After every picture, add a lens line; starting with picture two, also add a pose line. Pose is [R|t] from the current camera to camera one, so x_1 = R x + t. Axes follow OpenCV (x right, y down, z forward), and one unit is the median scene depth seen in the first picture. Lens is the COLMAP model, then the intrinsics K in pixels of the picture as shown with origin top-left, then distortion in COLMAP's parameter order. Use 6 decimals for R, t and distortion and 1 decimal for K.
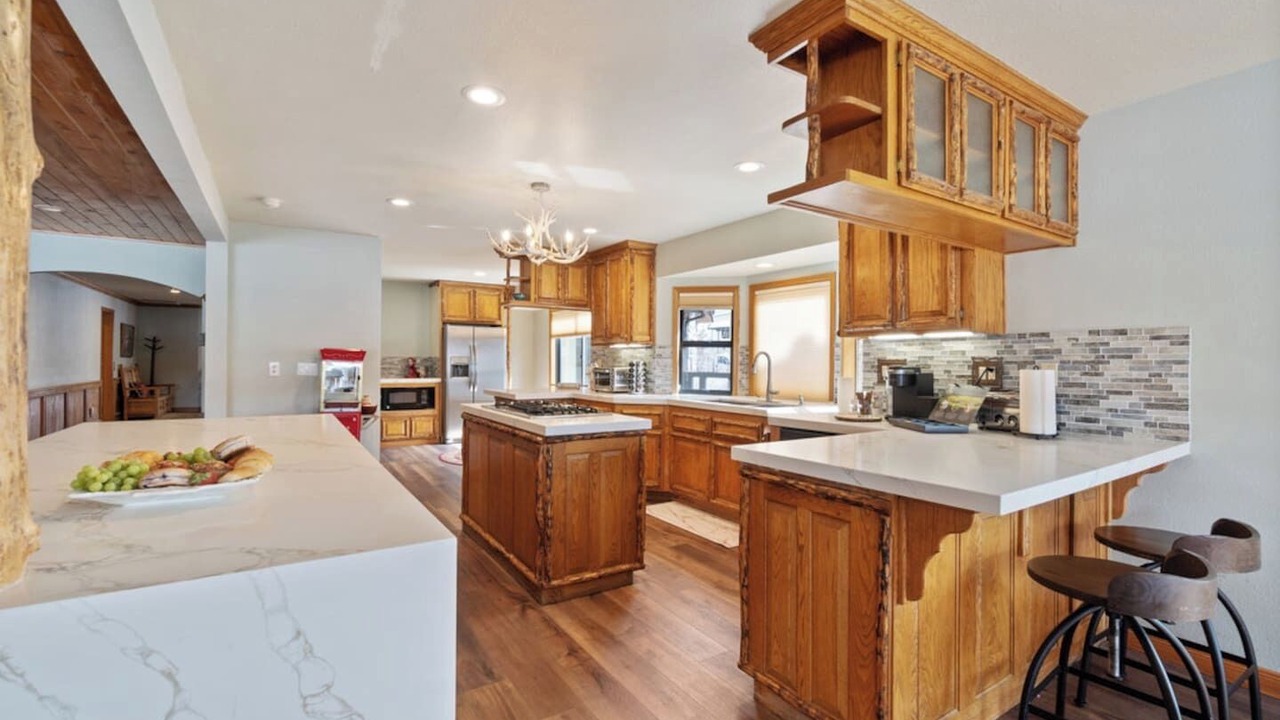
lens RADIAL K [[575.0, 0, 639.3], [0, 575.0, 358.4], [0, 0, 1]] dist [0.024527, -0.003427]
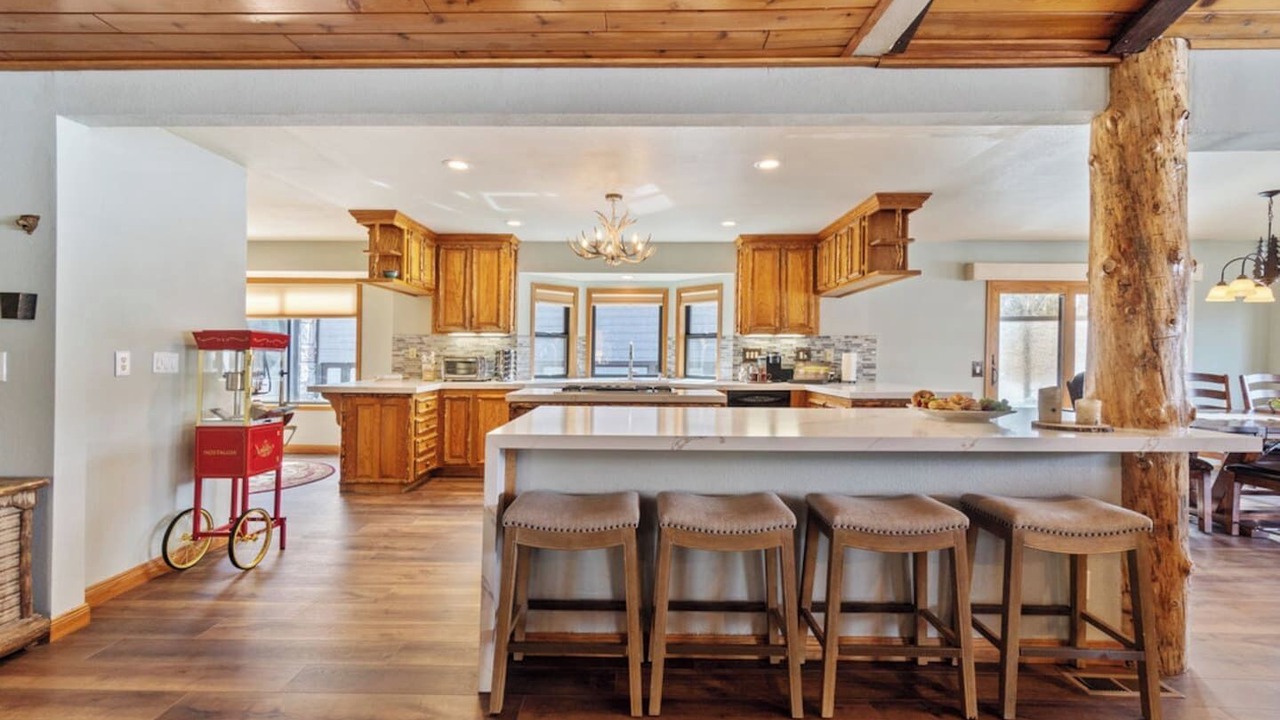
lens RADIAL K [[575.0, 0, 642.3], [0, 575.0, 352.4], [0, 0, 1]] dist [0.024527, -0.003427]
pose [[0.529018, -0.004519, 0.848599, -1.276821], [-0.002449, 0.999974, 0.006852, 0.002934], [-0.848607, -0.005703, 0.528993, 0.382325]]
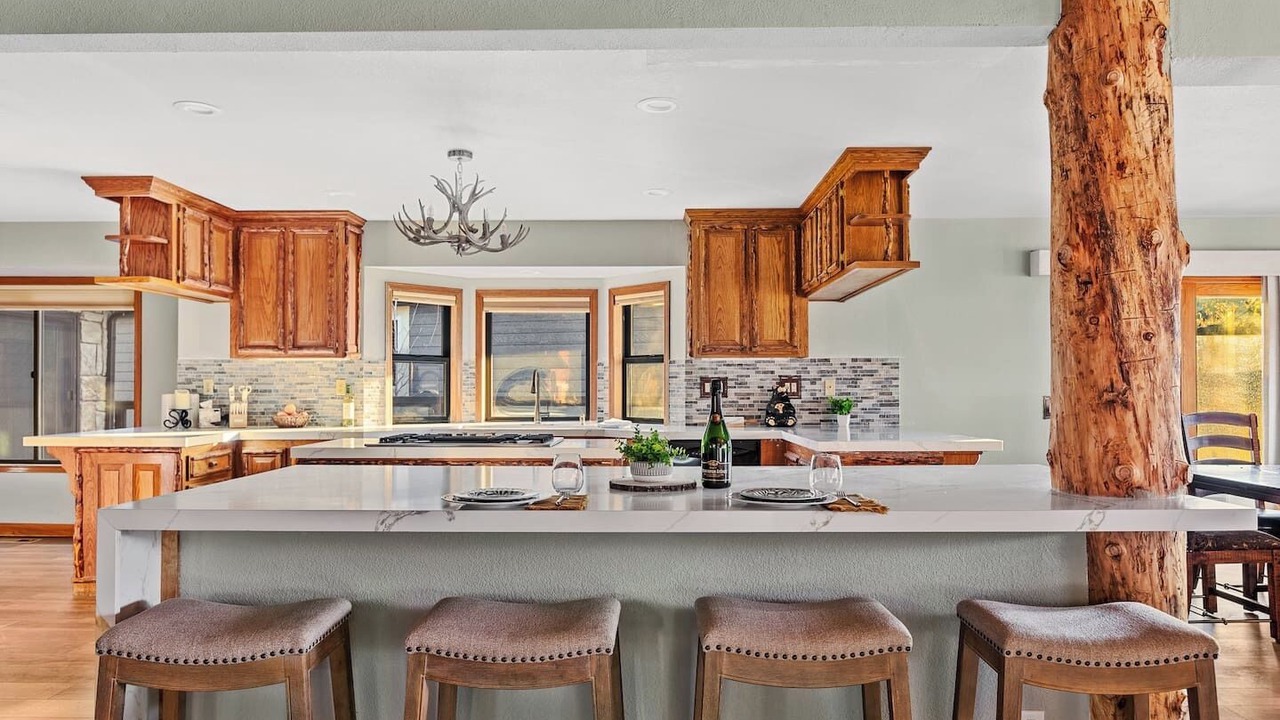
lens RADIAL K [[850.9, 0, 640.5], [0, 850.9, 370.1], [0, 0, 1]] dist [0.013121, -0.000486]
pose [[0.536727, 0.006701, 0.843729, -1.159330], [0.001550, 0.999959, -0.008928, 0.001815], [-0.843755, 0.006100, 0.536694, 0.209952]]
